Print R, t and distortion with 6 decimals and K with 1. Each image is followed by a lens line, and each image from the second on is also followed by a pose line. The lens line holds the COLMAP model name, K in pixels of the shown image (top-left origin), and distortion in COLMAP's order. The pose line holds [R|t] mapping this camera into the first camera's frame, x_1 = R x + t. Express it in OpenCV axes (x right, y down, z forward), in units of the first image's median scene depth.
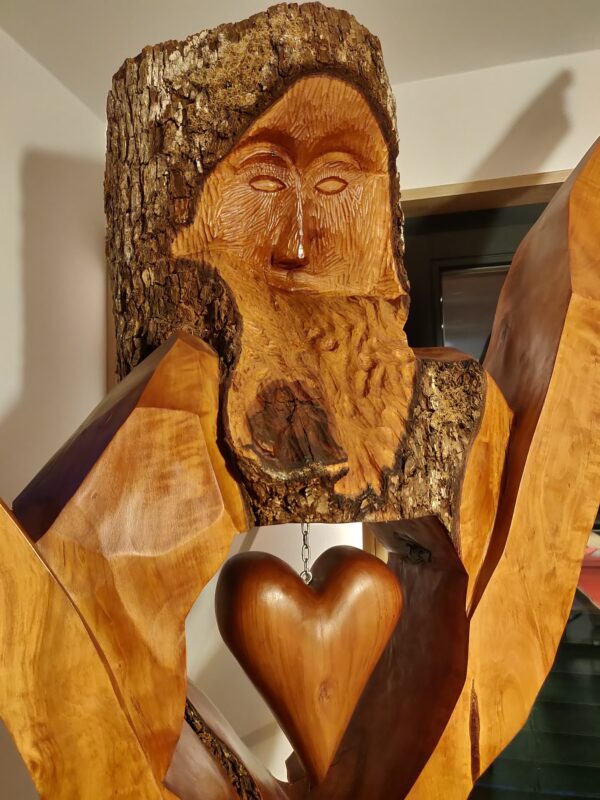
lens RADIAL K [[618.3, 0, 296.1], [0, 618.3, 401.0], [0, 0, 1]] dist [-0.008370, 0.044974]
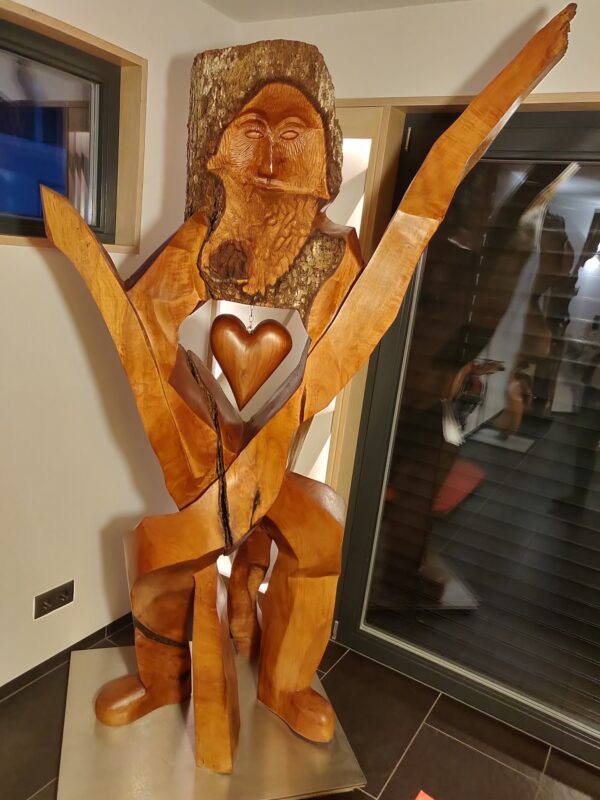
lens RADIAL K [[617.6, 0, 292.9], [0, 617.6, 403.7], [0, 0, 1]] dist [-0.037322, 0.111087]
pose [[0.943071, 0.203699, -0.262915, 0.816564], [-0.112132, 0.938954, 0.325257, -0.207922], [0.313120, -0.277259, 0.908341, -1.065248]]
